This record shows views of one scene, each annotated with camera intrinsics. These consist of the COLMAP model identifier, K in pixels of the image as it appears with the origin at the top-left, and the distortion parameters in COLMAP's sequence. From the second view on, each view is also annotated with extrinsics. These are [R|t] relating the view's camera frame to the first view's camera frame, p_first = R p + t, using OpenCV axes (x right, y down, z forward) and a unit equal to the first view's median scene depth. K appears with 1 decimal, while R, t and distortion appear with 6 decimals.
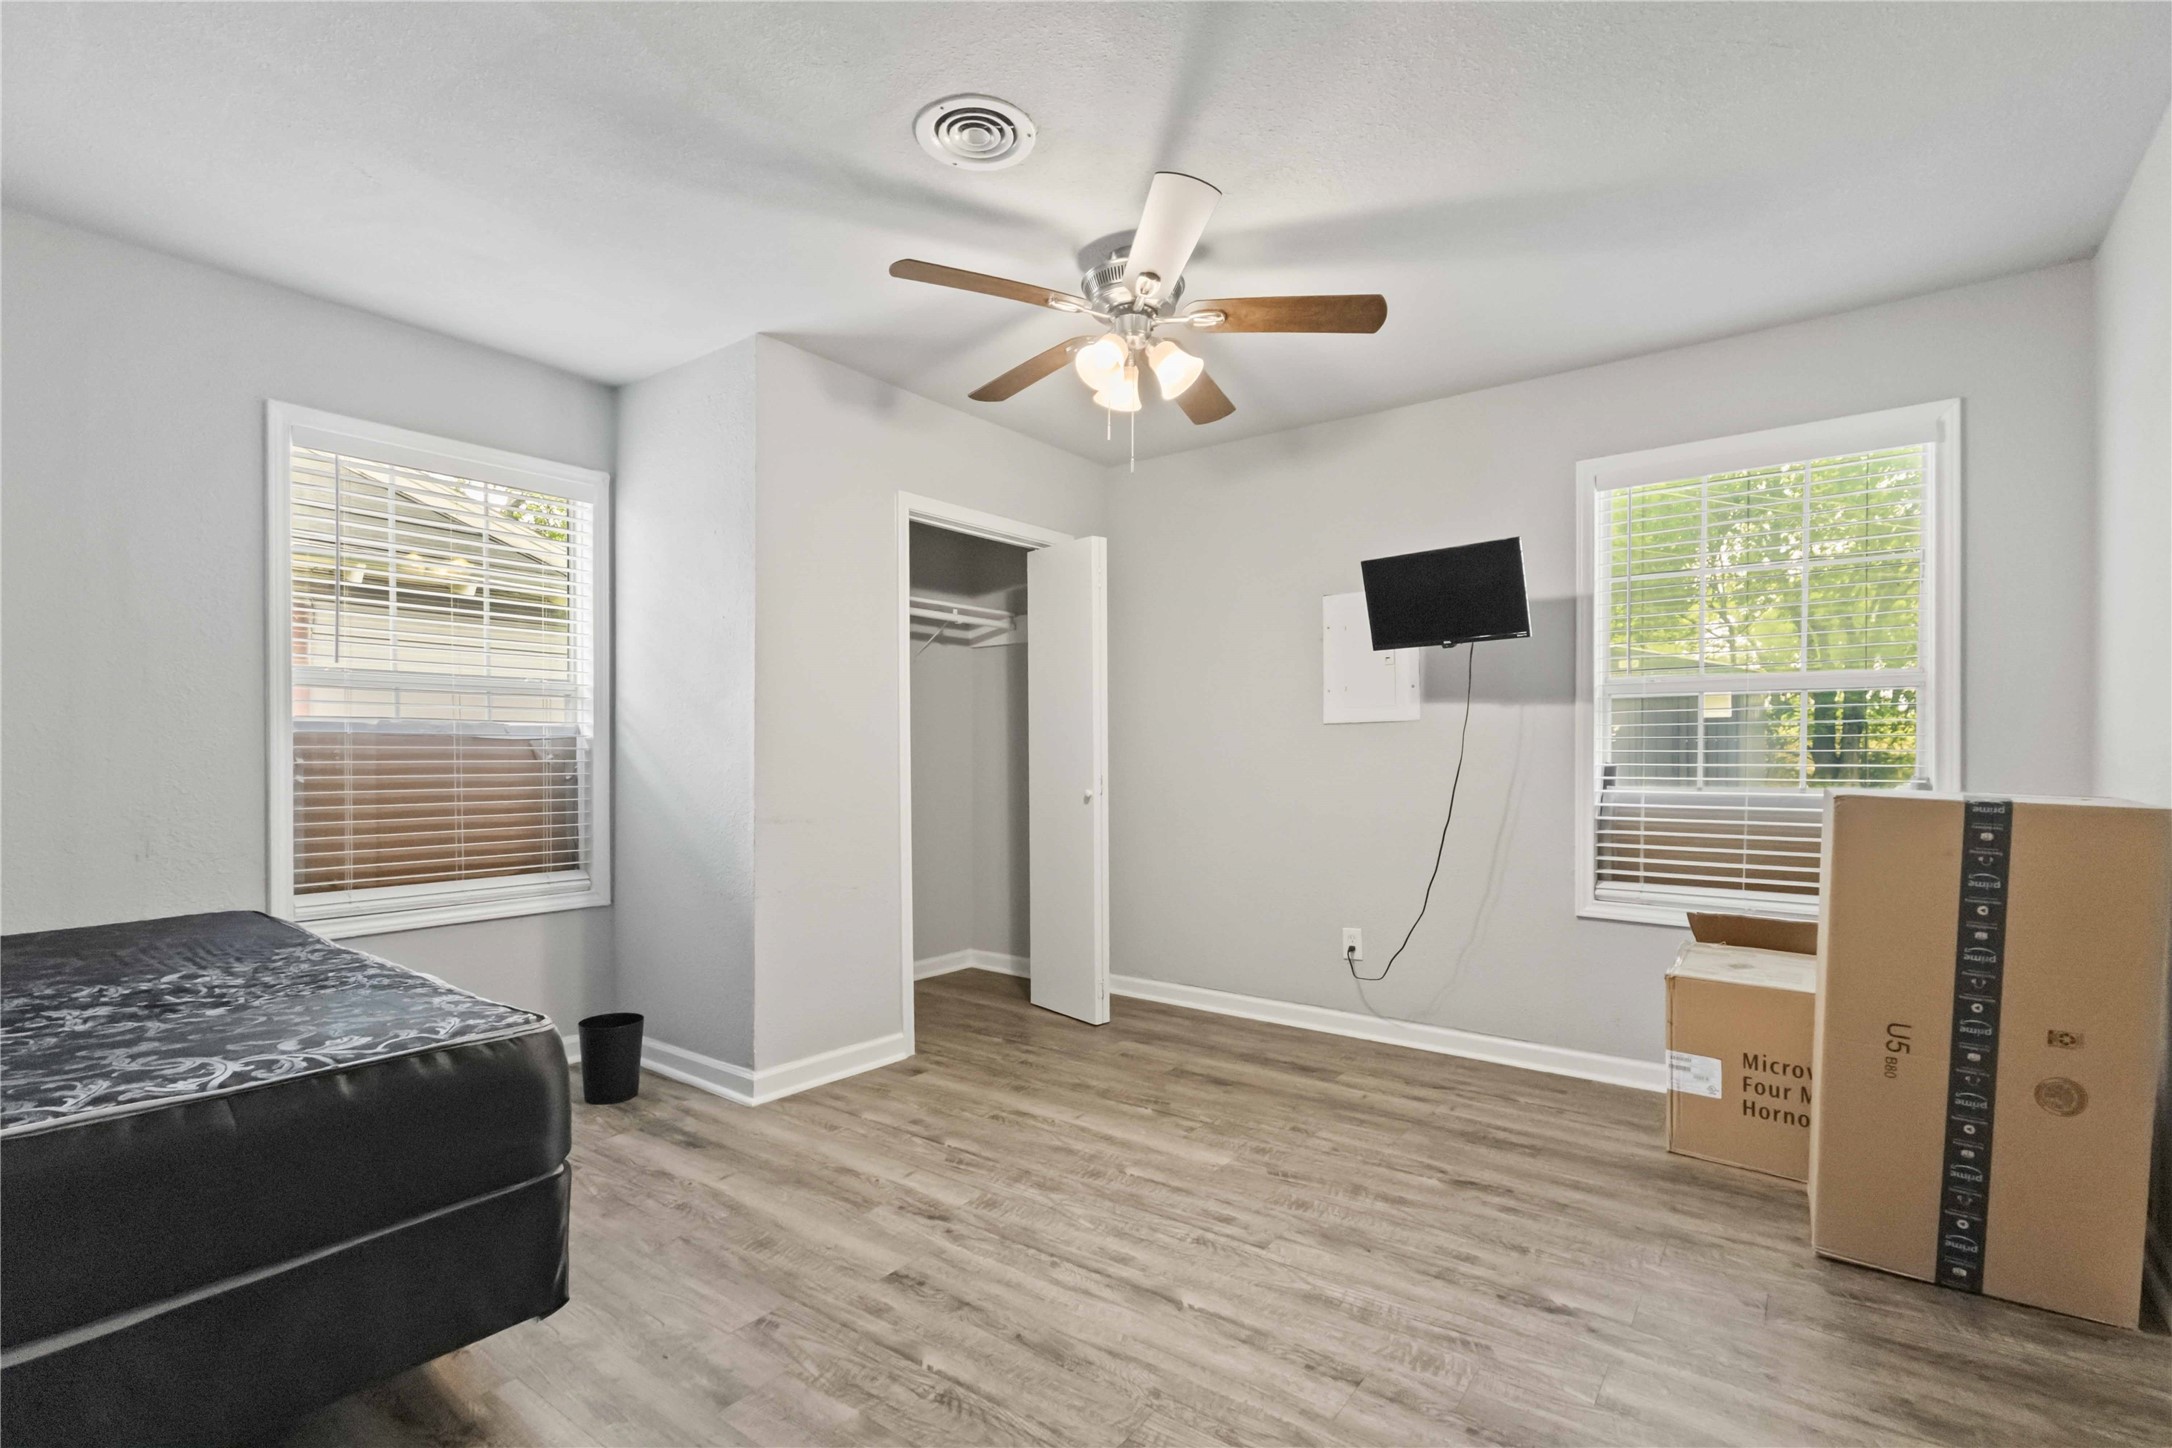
lens RADIAL K [[1036.8, 0, 1078.2], [0, 1036.8, 729.5], [0, 0, 1]] dist [-0.000060, -0.000289]
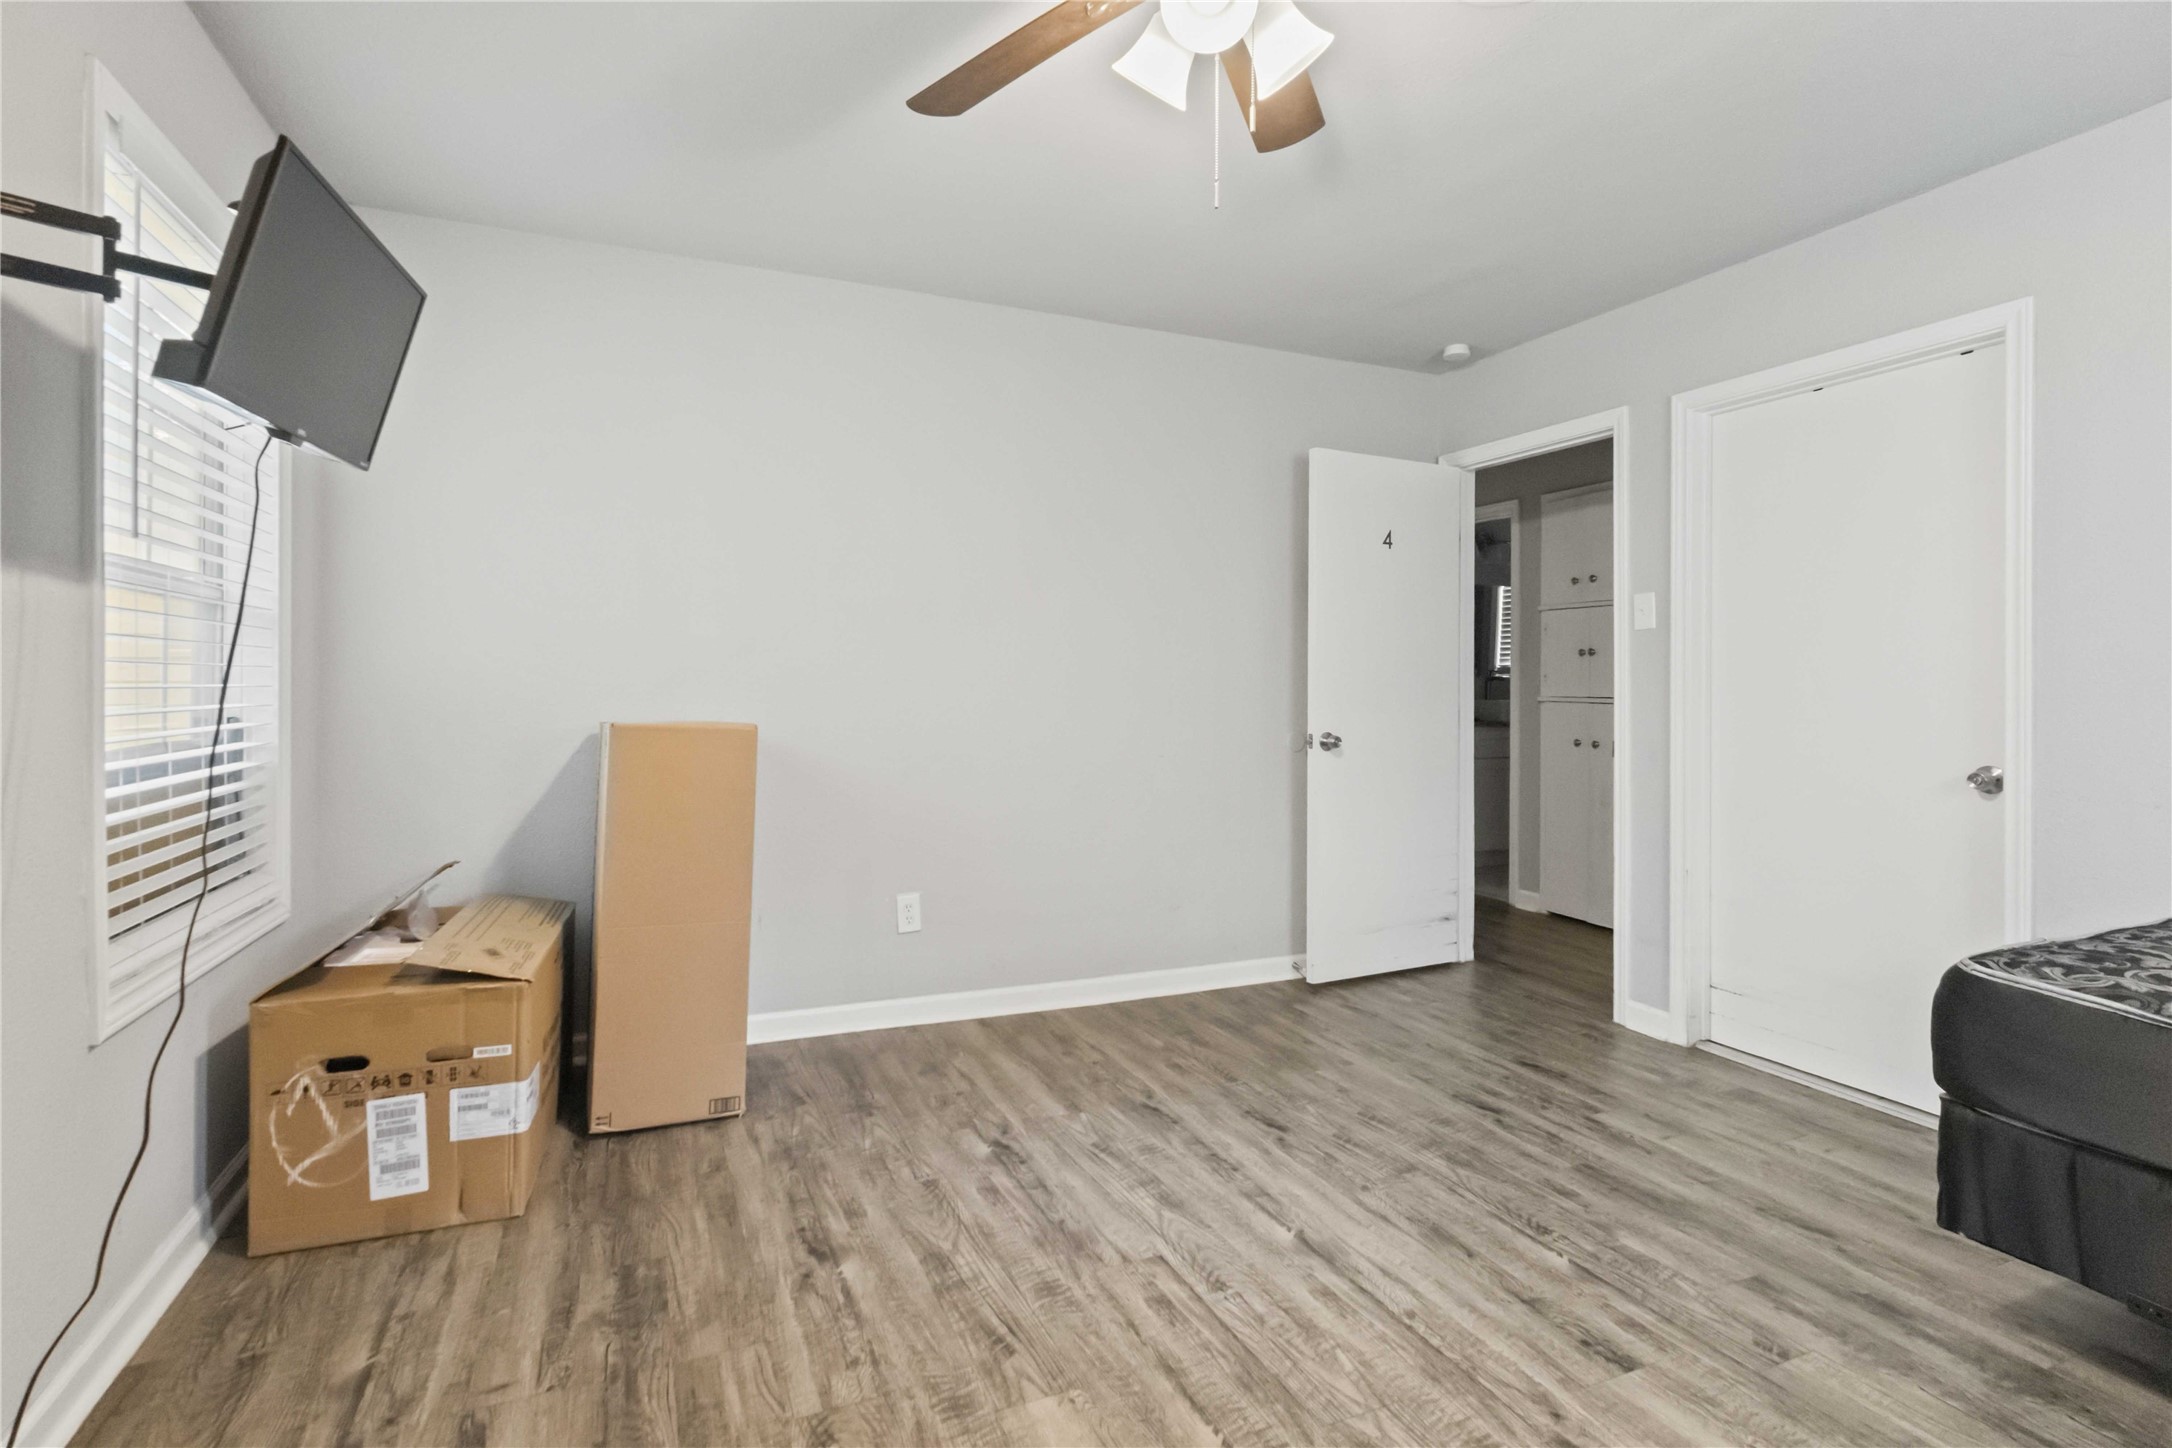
lens RADIAL K [[1036.8, 0, 1078.2], [0, 1036.8, 729.5], [0, 0, 1]] dist [-0.000060, -0.000289]
pose [[-0.875922, -0.024652, 0.481822, -0.177154], [-0.018121, 0.999670, 0.018206, 0.040804], [-0.482112, 0.007216, -0.876080, 1.846494]]
